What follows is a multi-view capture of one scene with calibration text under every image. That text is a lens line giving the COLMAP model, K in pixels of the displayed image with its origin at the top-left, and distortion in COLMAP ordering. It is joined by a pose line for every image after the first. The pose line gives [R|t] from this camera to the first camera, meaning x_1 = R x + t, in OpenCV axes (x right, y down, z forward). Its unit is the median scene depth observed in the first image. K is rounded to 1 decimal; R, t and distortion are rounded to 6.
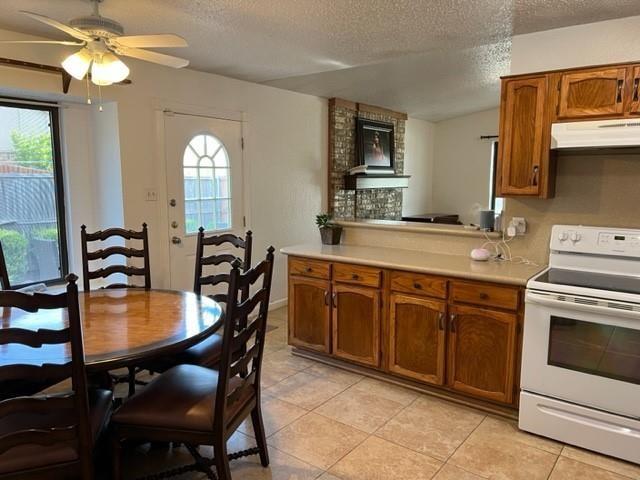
lens RADIAL K [[480.5, 0, 319.4], [0, 480.5, 240.1], [0, 0, 1]] dist [0.052325, -0.050023]
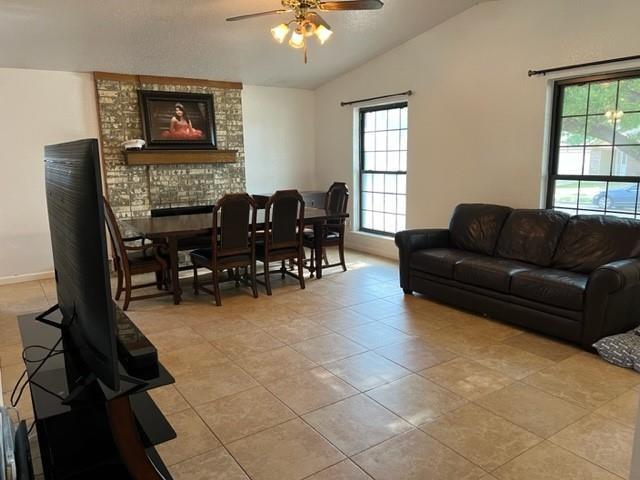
lens RADIAL K [[480.5, 0, 323.4], [0, 480.5, 241.9], [0, 0, 1]] dist [0.052325, -0.050023]
pose [[0.952347, 0.033144, -0.303211, 0.777829], [-0.017384, 0.998361, 0.054530, -0.011278], [0.304522, -0.046660, 0.951362, 0.186243]]
